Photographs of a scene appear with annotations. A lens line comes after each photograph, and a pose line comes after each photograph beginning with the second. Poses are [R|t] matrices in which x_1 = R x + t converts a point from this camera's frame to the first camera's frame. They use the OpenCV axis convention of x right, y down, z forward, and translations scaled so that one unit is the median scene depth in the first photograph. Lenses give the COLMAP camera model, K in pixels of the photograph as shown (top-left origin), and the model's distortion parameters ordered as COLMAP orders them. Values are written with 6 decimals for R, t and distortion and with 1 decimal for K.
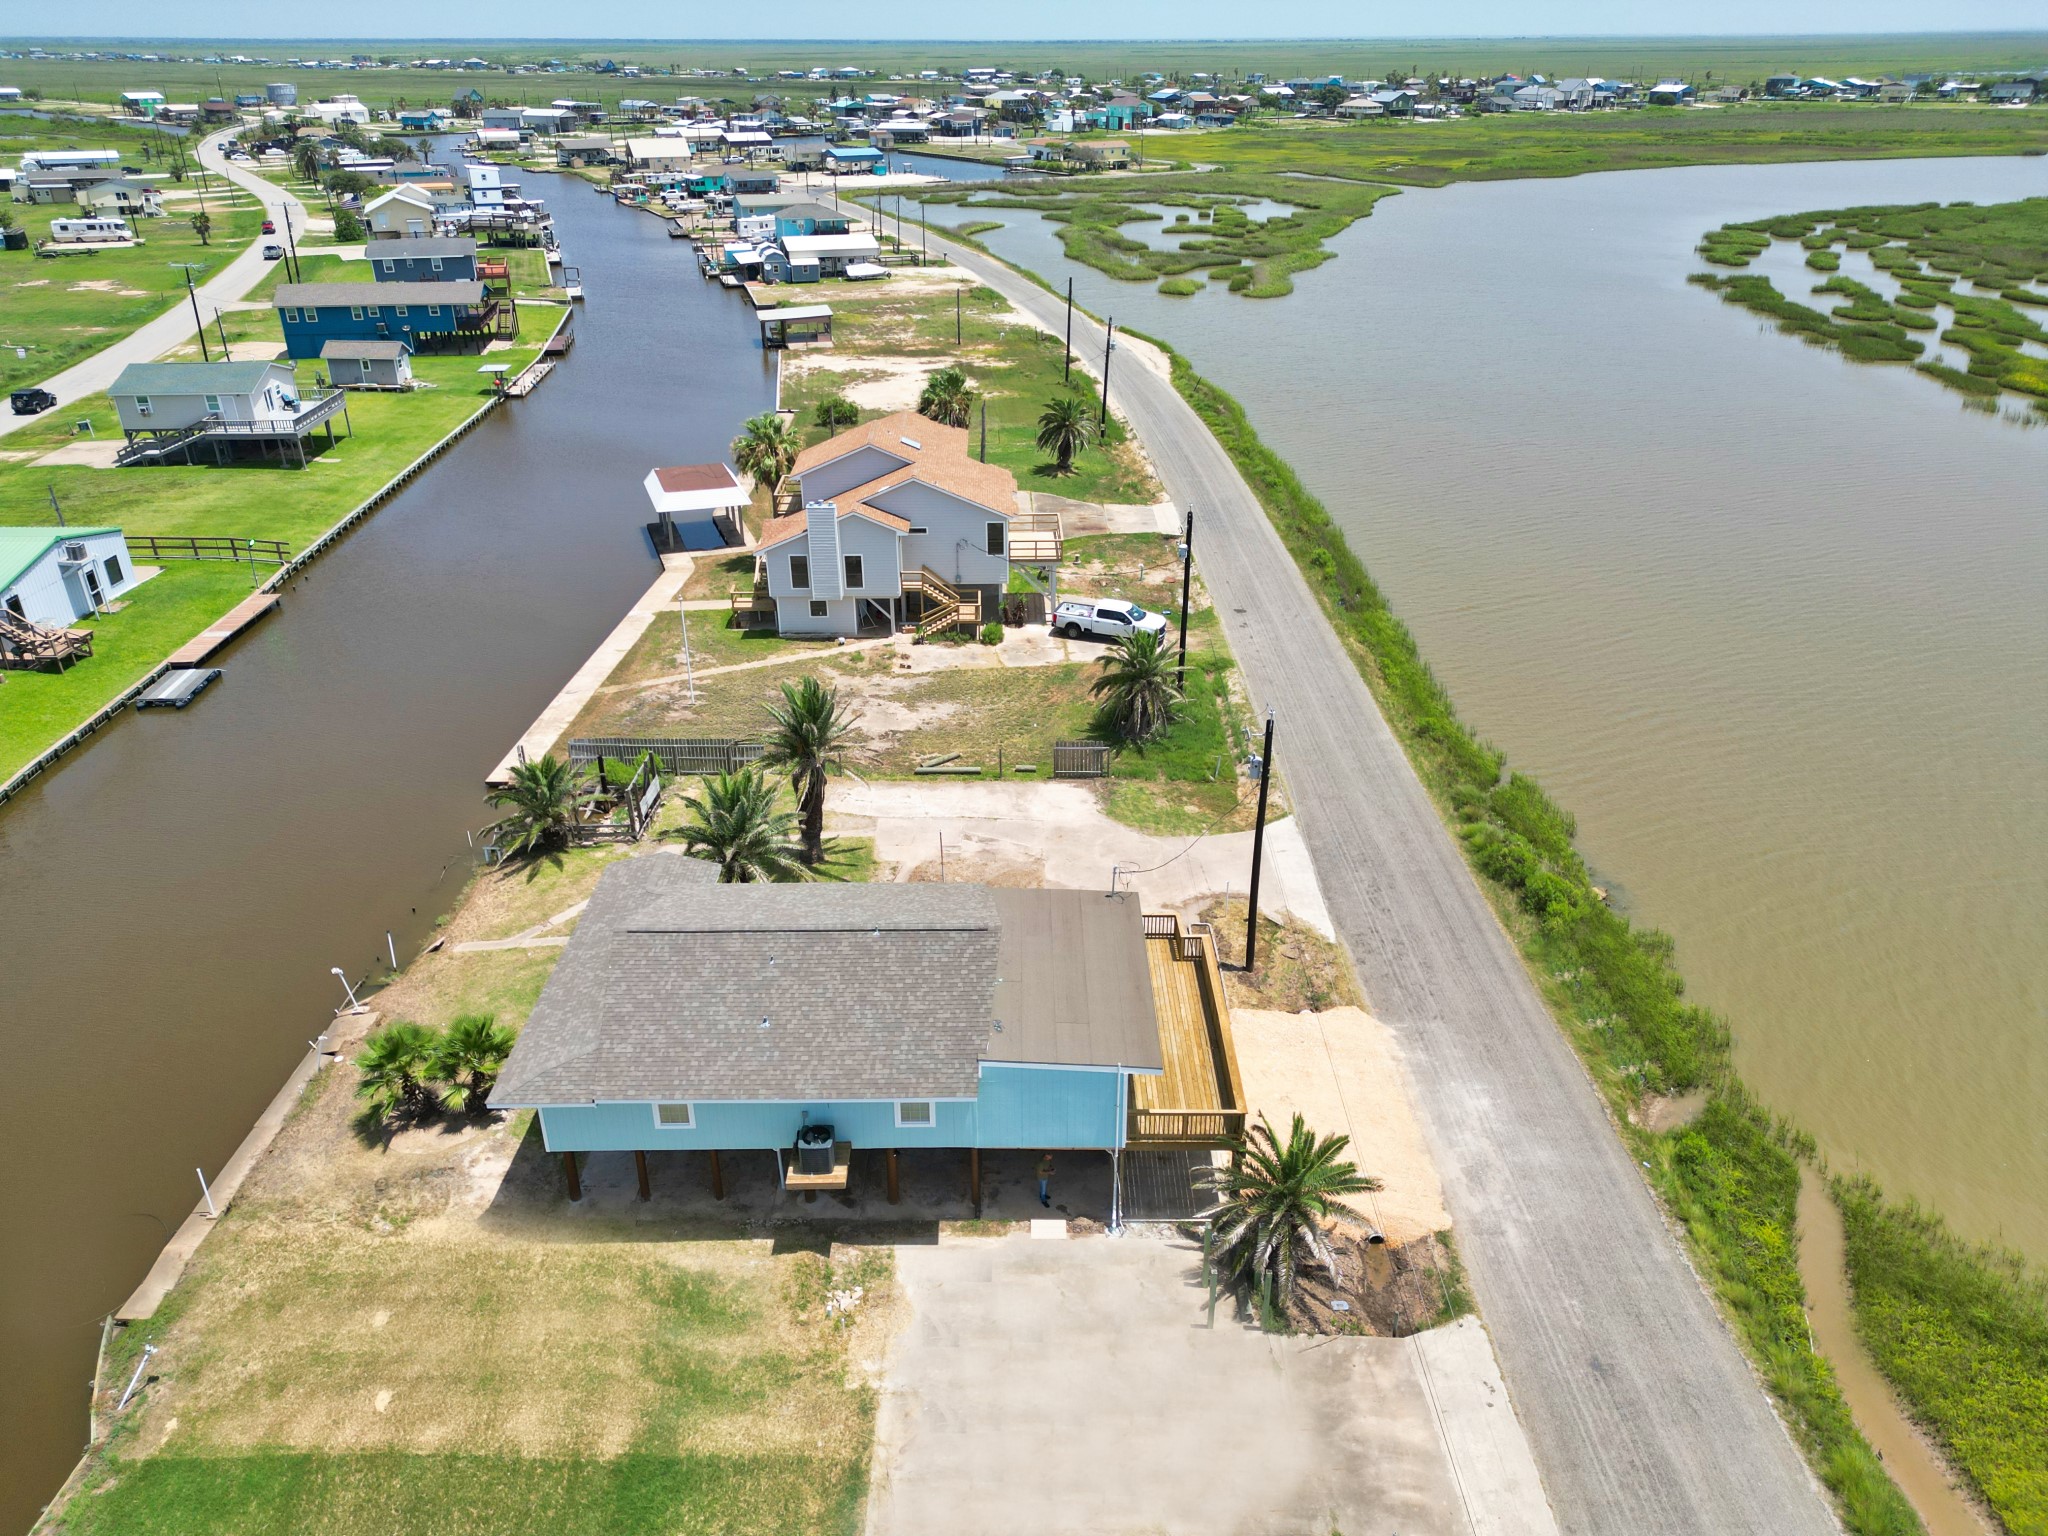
lens RADIAL K [[1443.0, 0, 1015.8], [0, 1443.0, 758.2], [0, 0, 1]] dist [0.065286, -0.051635]
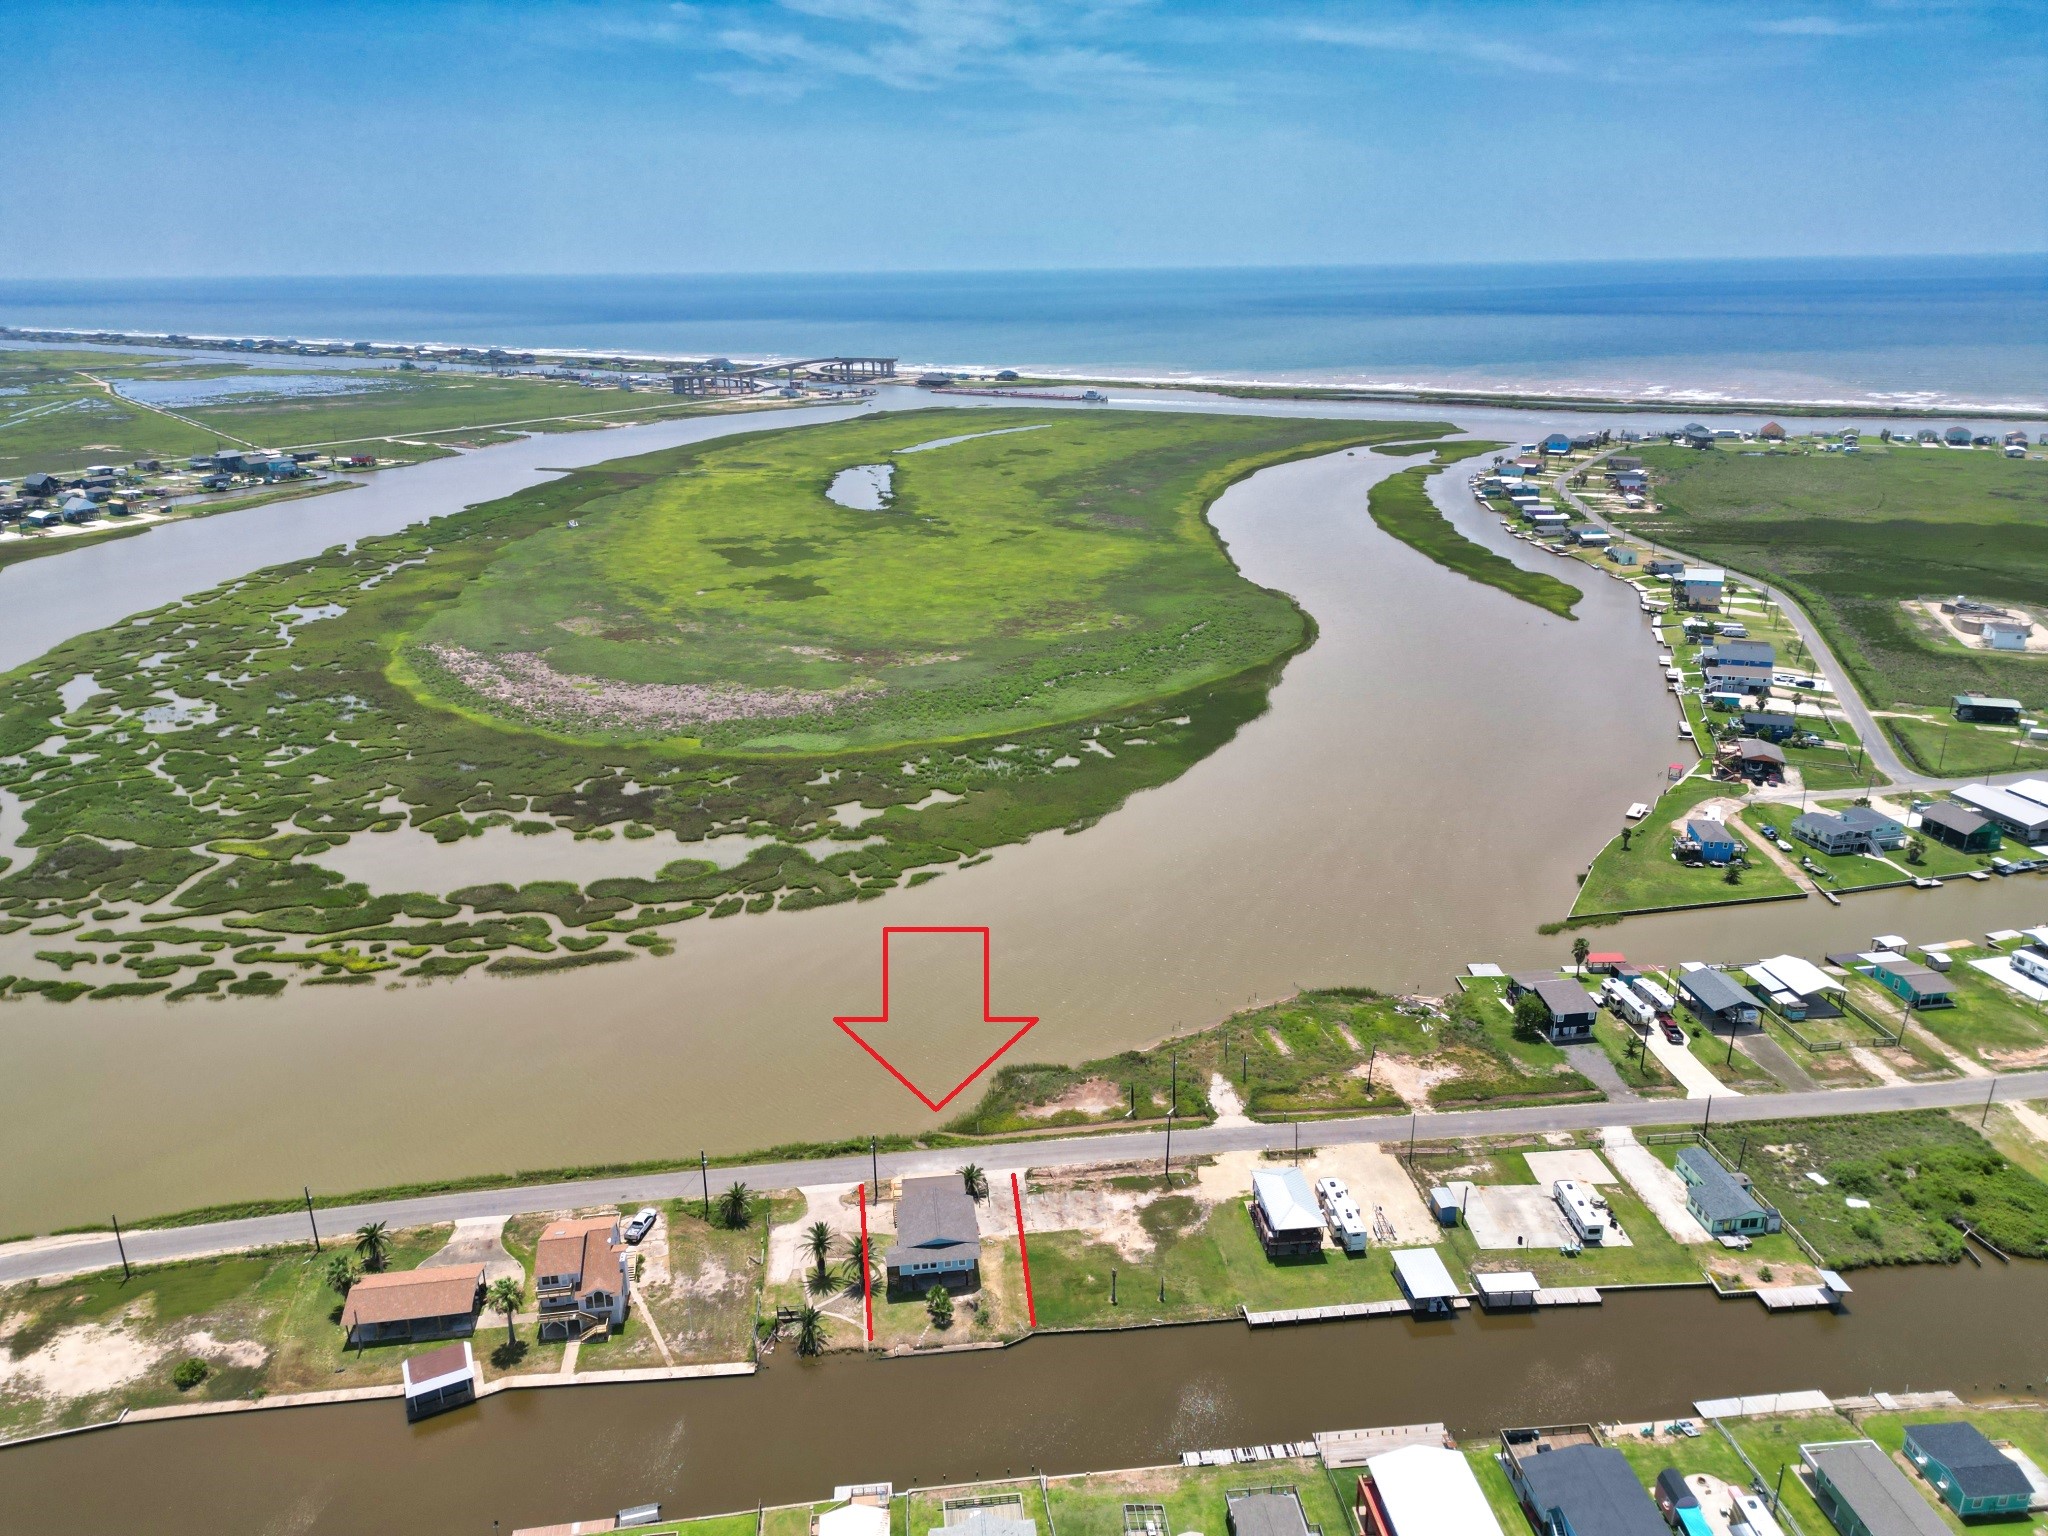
lens RADIAL K [[1443.0, 0, 1015.8], [0, 1443.0, 758.2], [0, 0, 1]] dist [0.065286, -0.051635]
pose [[-0.124994, -0.325155, 0.937364, -1.966878], [0.446842, 0.825082, 0.345791, -1.246755], [-0.885838, 0.462075, 0.042162, -0.046910]]
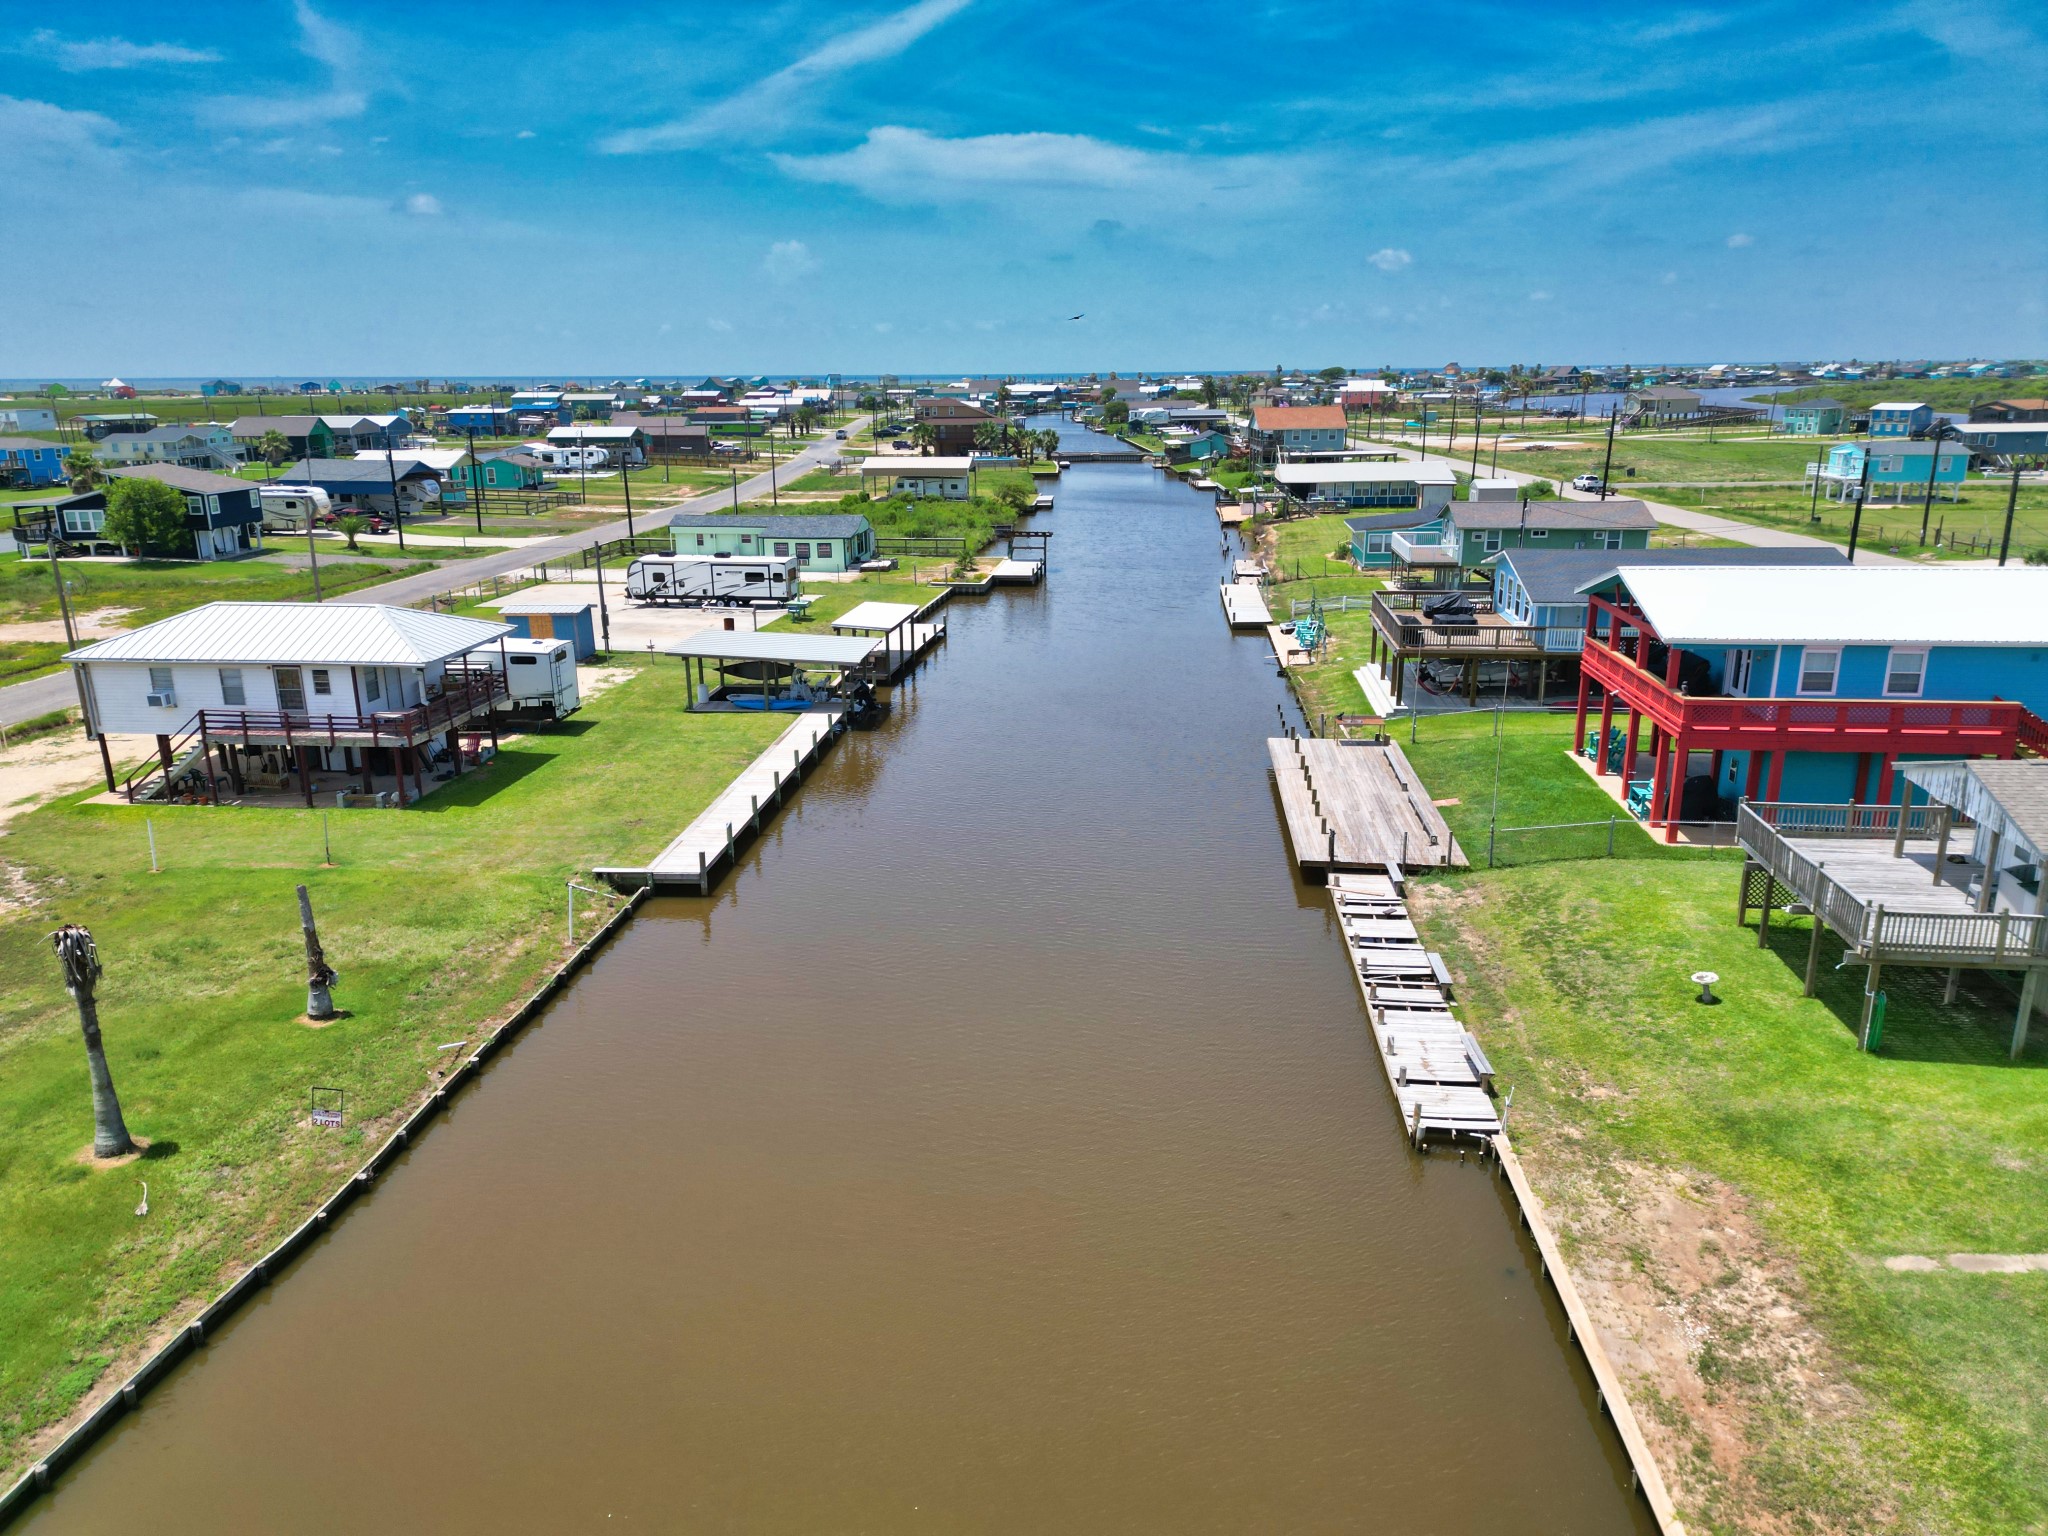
lens RADIAL K [[1443.0, 0, 1015.8], [0, 1443.0, 758.2], [0, 0, 1]] dist [0.065286, -0.051635]
pose [[-0.996152, -0.010064, 0.087058, -0.435734], [0.050104, 0.749620, 0.659969, -0.032632], [-0.071902, 0.661791, -0.746232, 0.464826]]
